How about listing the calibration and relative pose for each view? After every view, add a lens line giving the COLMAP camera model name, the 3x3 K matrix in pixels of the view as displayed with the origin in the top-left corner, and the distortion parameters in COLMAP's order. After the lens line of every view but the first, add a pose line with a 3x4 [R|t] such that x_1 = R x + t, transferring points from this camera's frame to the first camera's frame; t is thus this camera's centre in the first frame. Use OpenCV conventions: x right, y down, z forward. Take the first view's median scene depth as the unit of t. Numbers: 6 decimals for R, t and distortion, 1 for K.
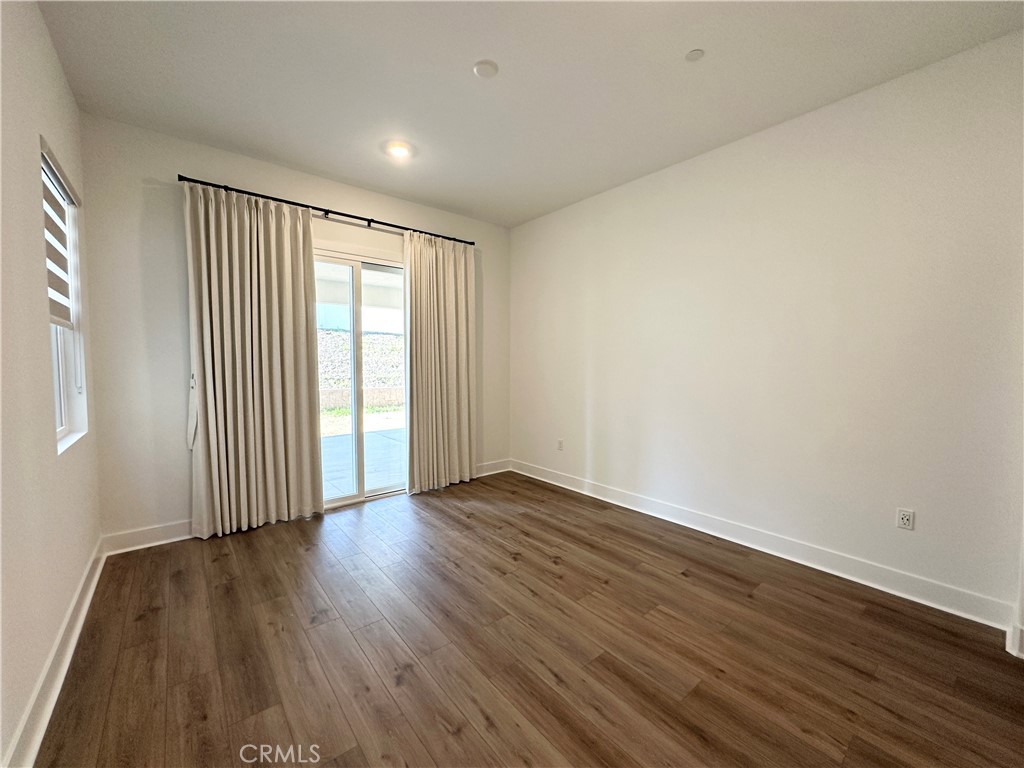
lens RADIAL K [[410.4, 0, 504.3], [0, 410.4, 379.7], [0, 0, 1]] dist [-0.001745, 0.000007]
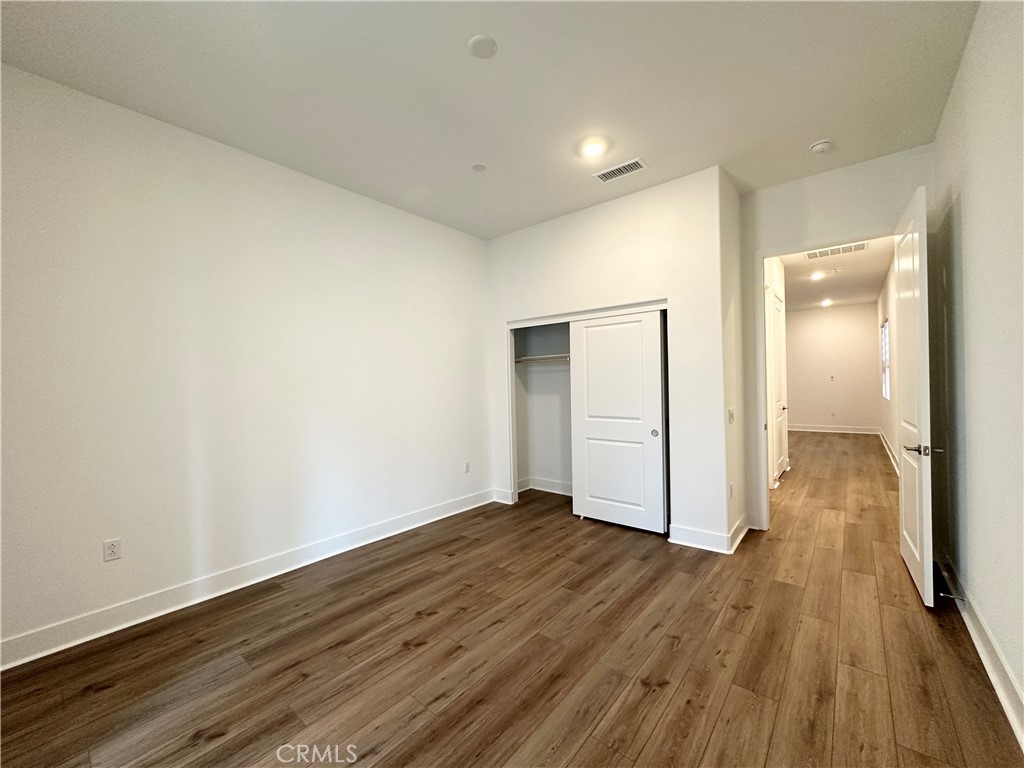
lens RADIAL K [[410.4, 0, 515.2], [0, 410.4, 375.6], [0, 0, 1]] dist [-0.001745, 0.000007]
pose [[-0.203752, 0.020269, 0.978813, -0.779261], [0.062178, 0.998035, -0.007724, -0.040547], [-0.977046, 0.059287, -0.204612, 0.983755]]
